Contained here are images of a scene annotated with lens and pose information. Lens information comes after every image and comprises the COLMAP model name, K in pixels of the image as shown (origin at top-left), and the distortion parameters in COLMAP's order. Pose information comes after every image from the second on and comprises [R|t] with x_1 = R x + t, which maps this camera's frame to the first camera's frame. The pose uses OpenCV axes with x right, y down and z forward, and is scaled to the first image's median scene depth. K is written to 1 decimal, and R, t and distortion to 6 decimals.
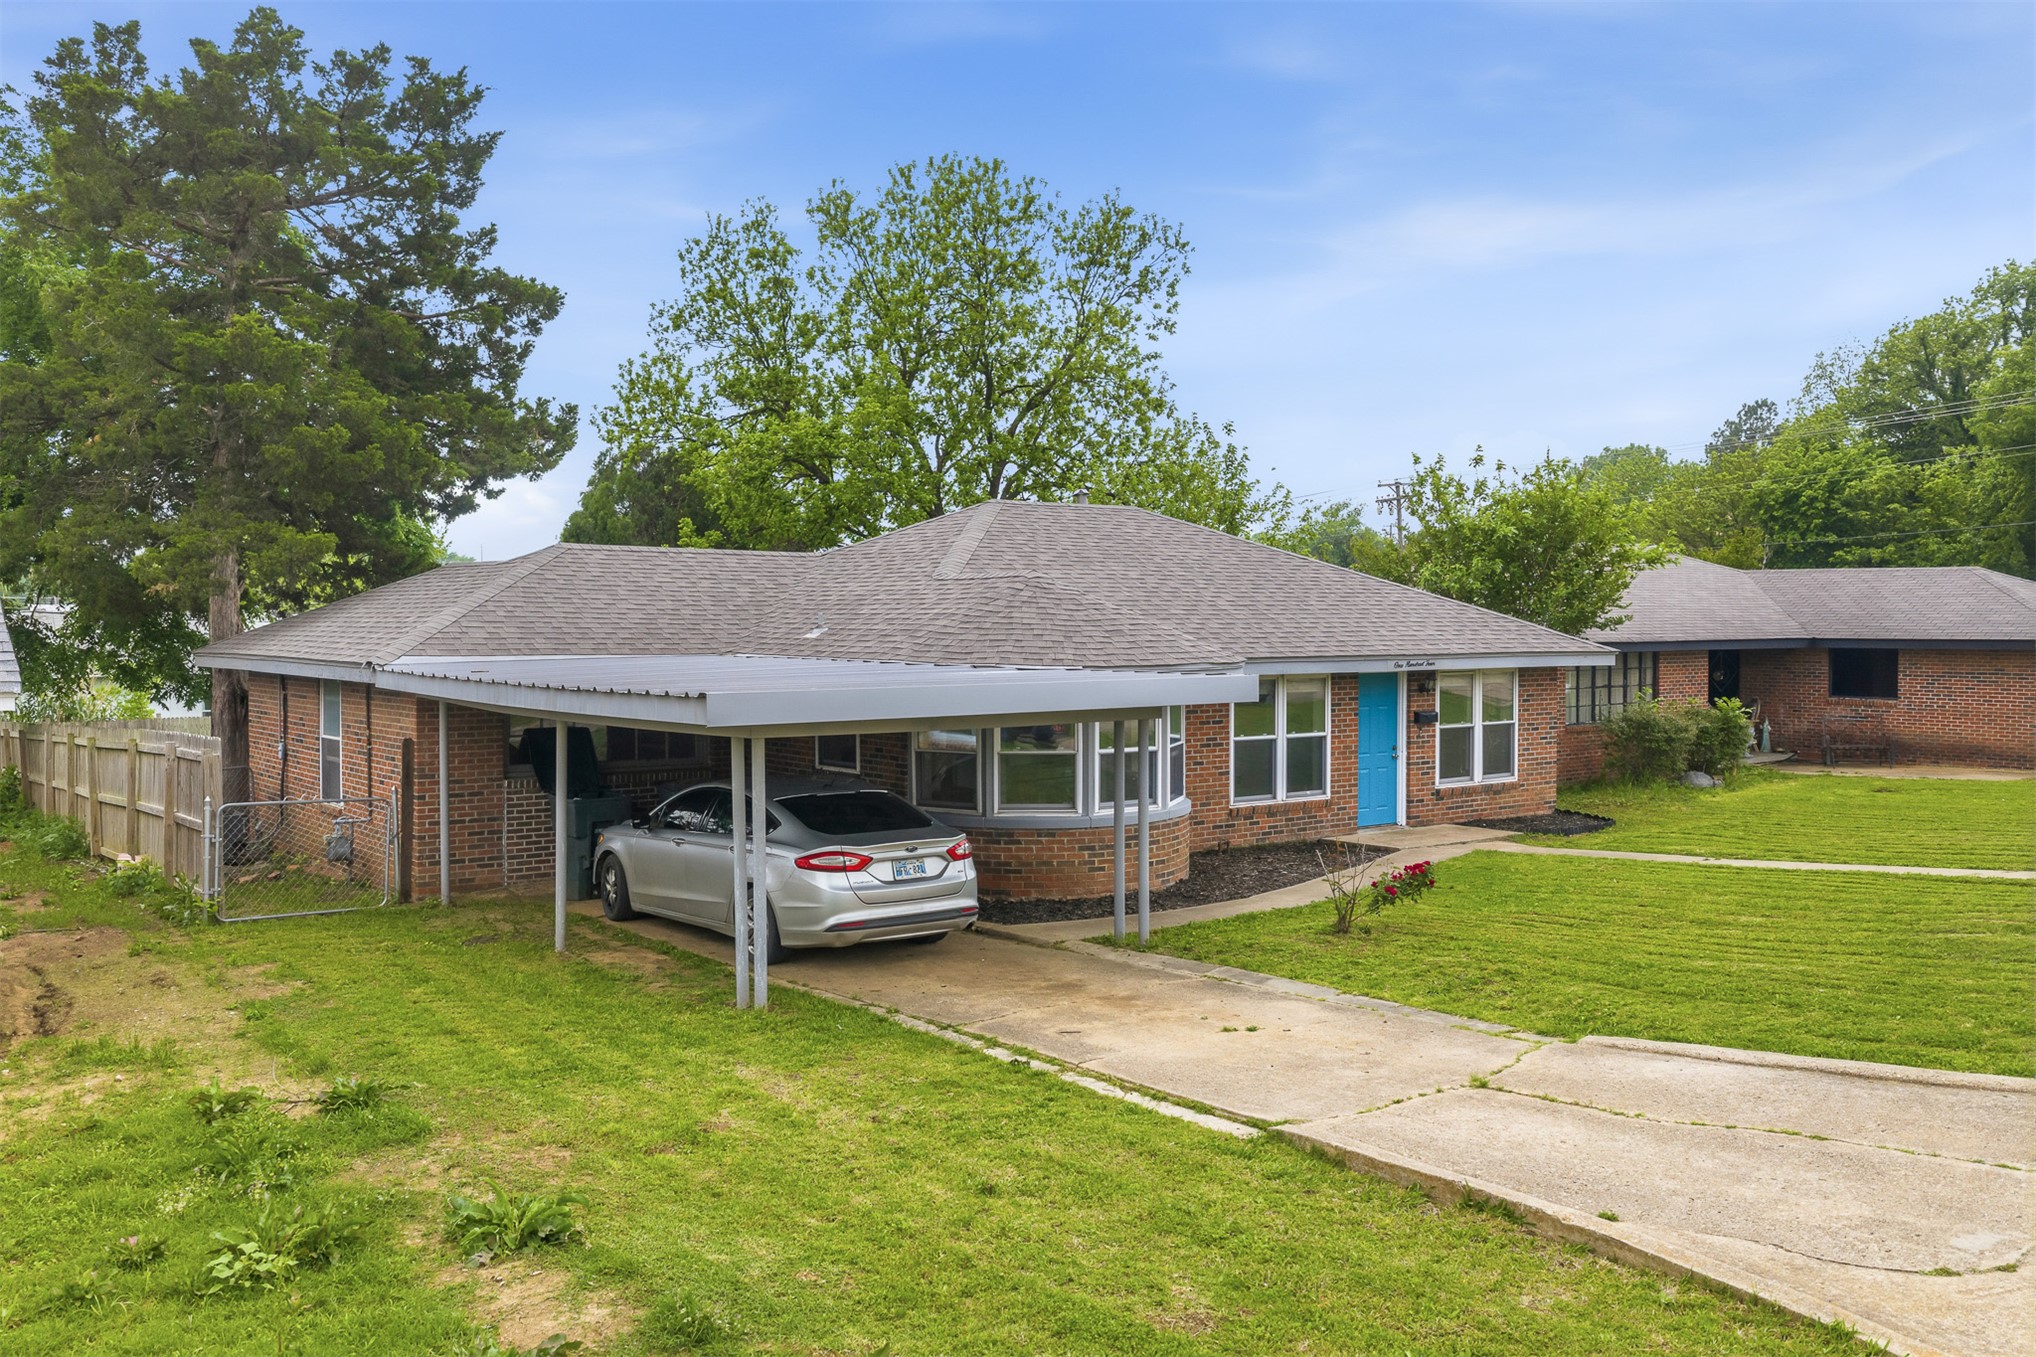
lens RADIAL K [[1693.8, 0, 975.9], [0, 1693.8, 599.2], [0, 0, 1]] dist [0.045159, -0.003996]
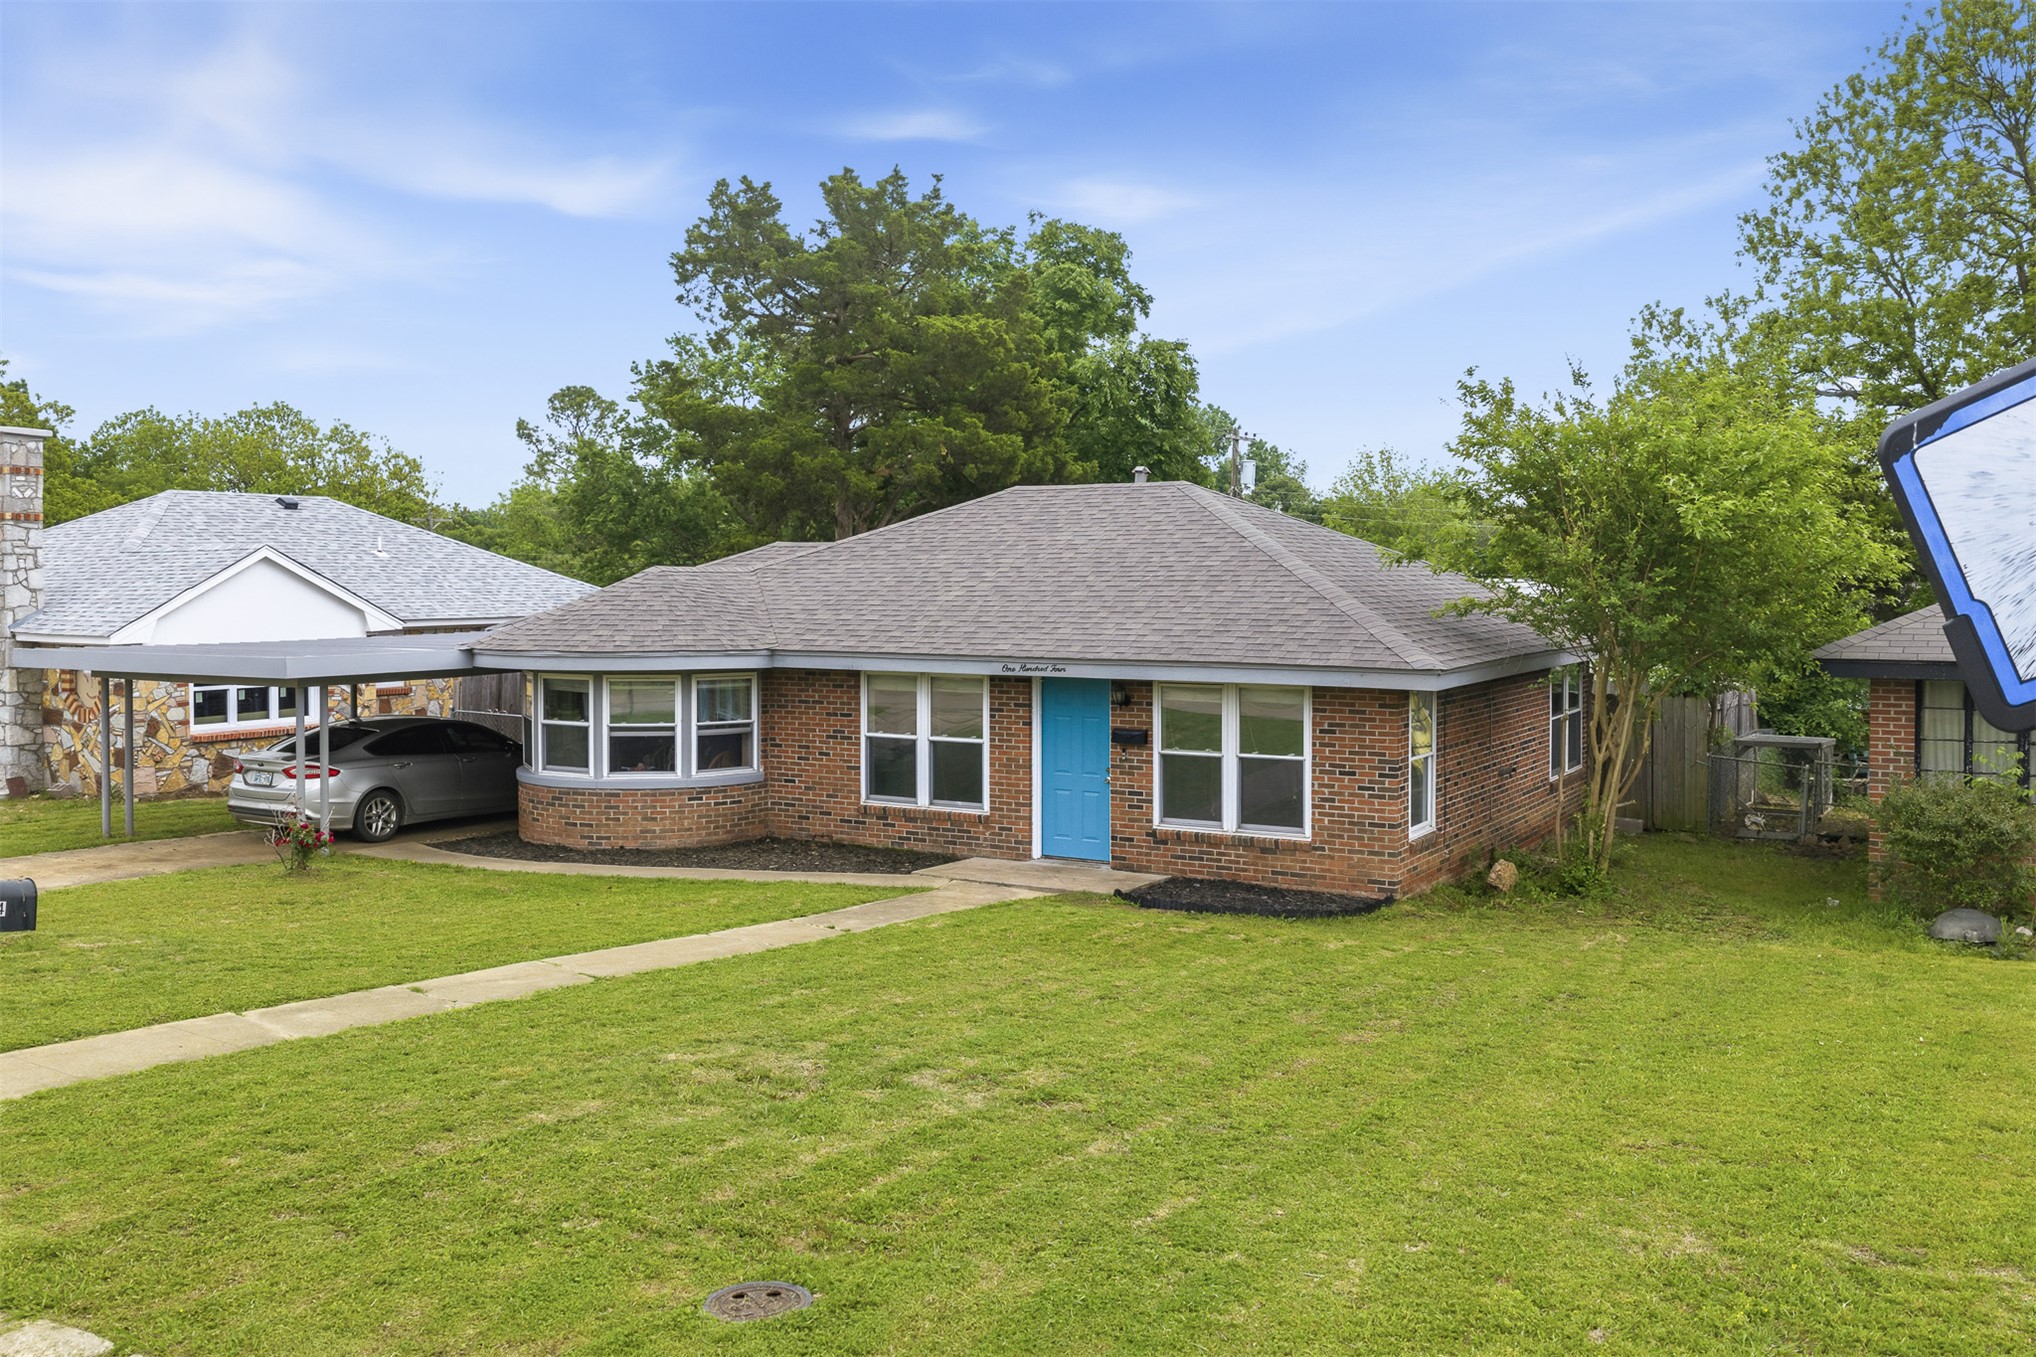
lens RADIAL K [[1721.8, 0, 1018.7], [0, 1721.8, 525.3], [0, 0, 1]] dist [0.049098, -0.003323]
pose [[0.396449, -0.027624, -0.917641, 1.006069], [0.007539, 0.999611, -0.026835, -0.009926], [0.918026, 0.003720, 0.396503, 0.625504]]
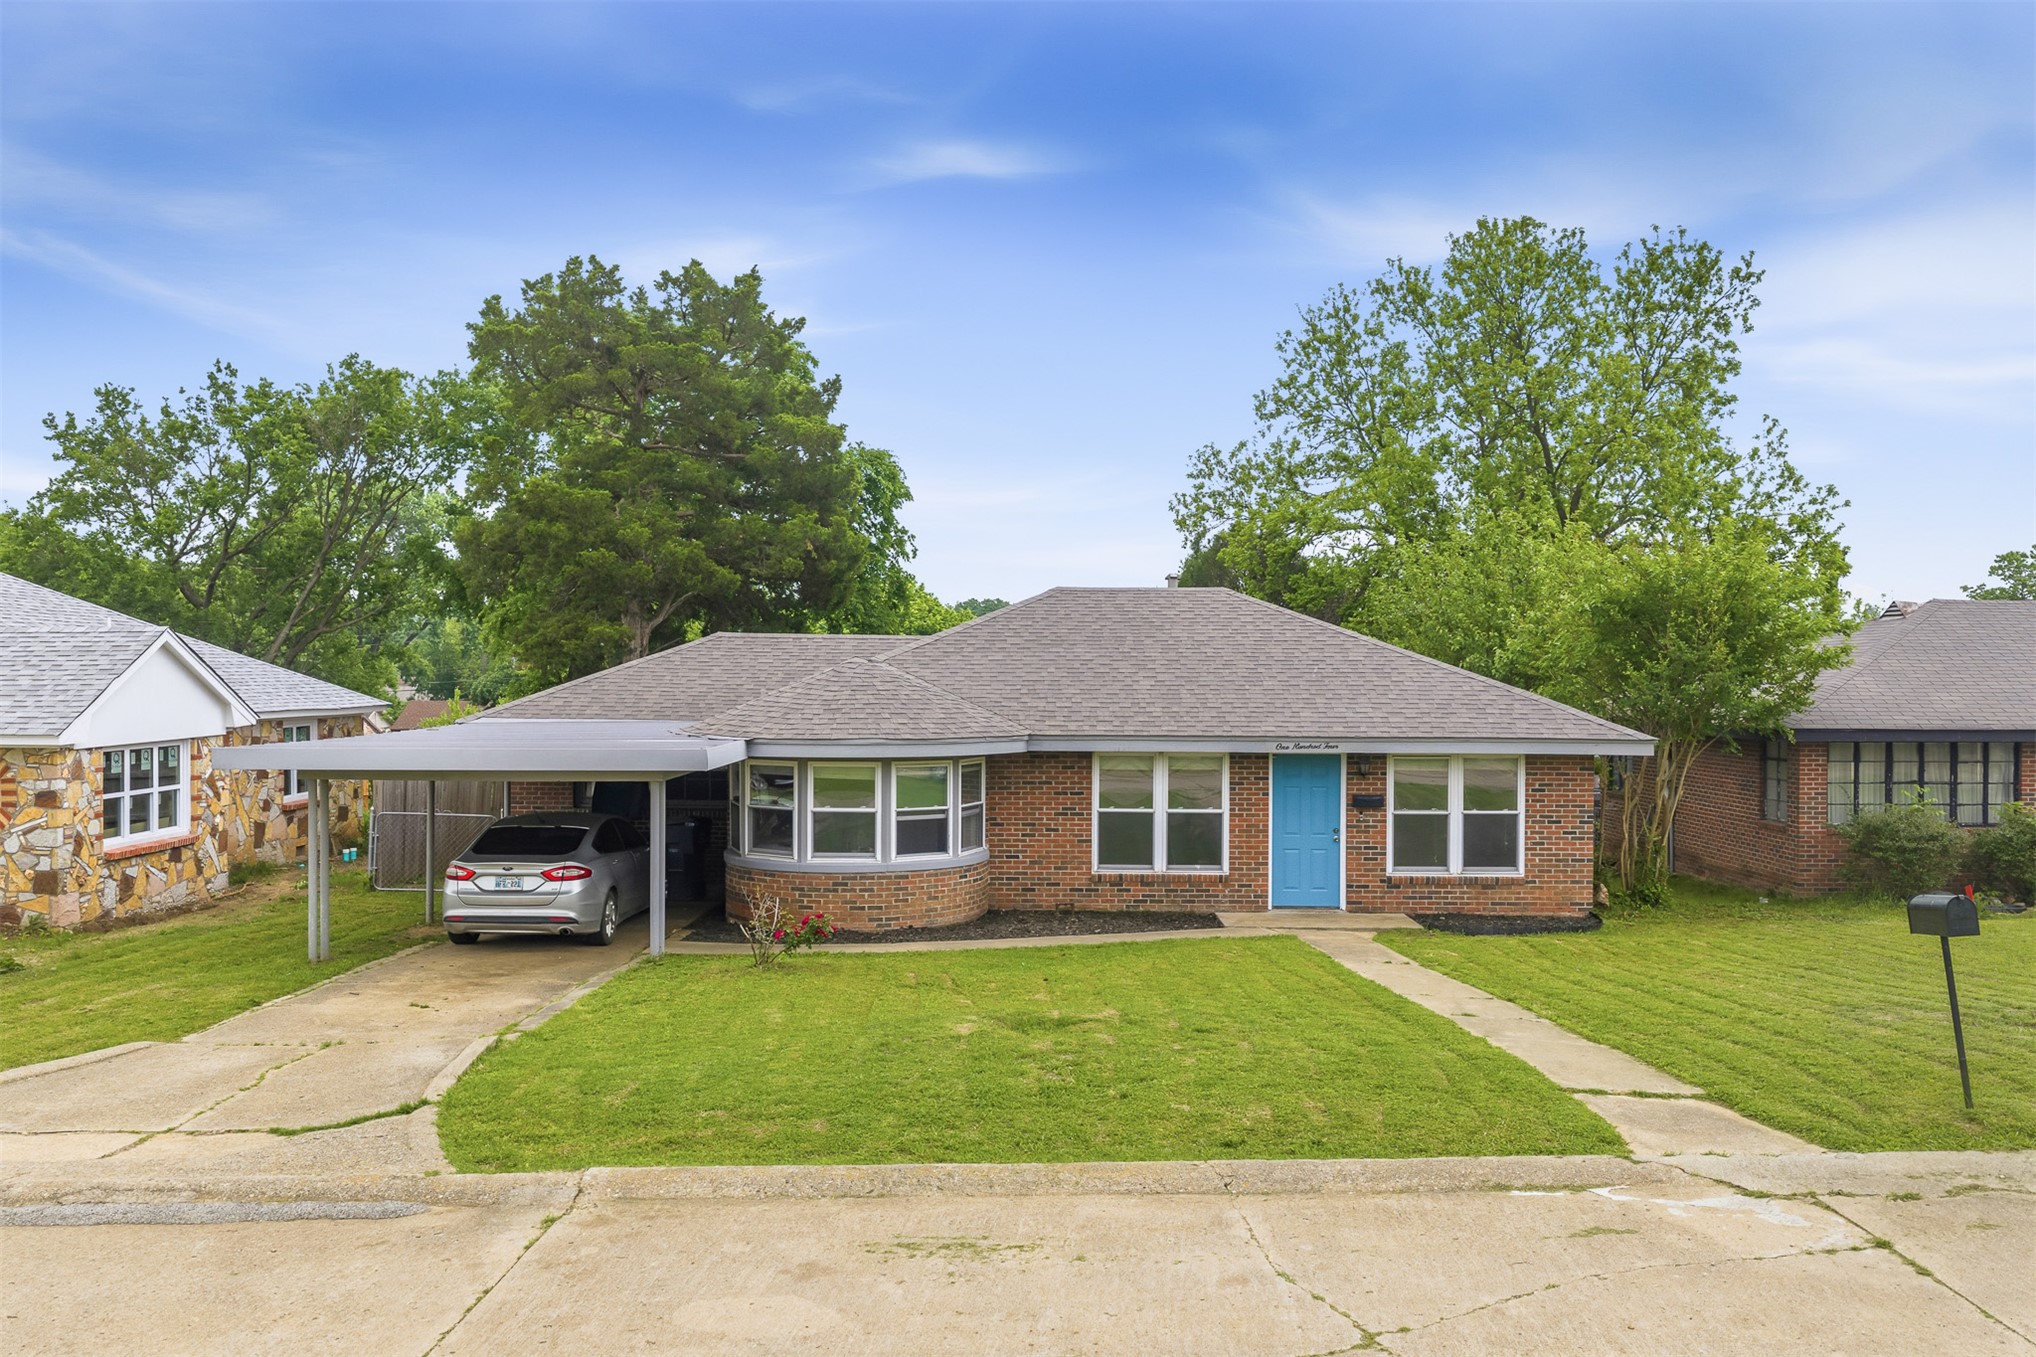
lens RADIAL K [[1693.8, 0, 975.9], [0, 1693.8, 599.2], [0, 0, 1]] dist [0.045159, -0.003996]
pose [[0.802592, -0.022284, -0.596111, 0.672648], [0.000974, 0.999350, -0.036047, -0.011983], [0.596527, 0.028350, 0.802092, 0.074514]]
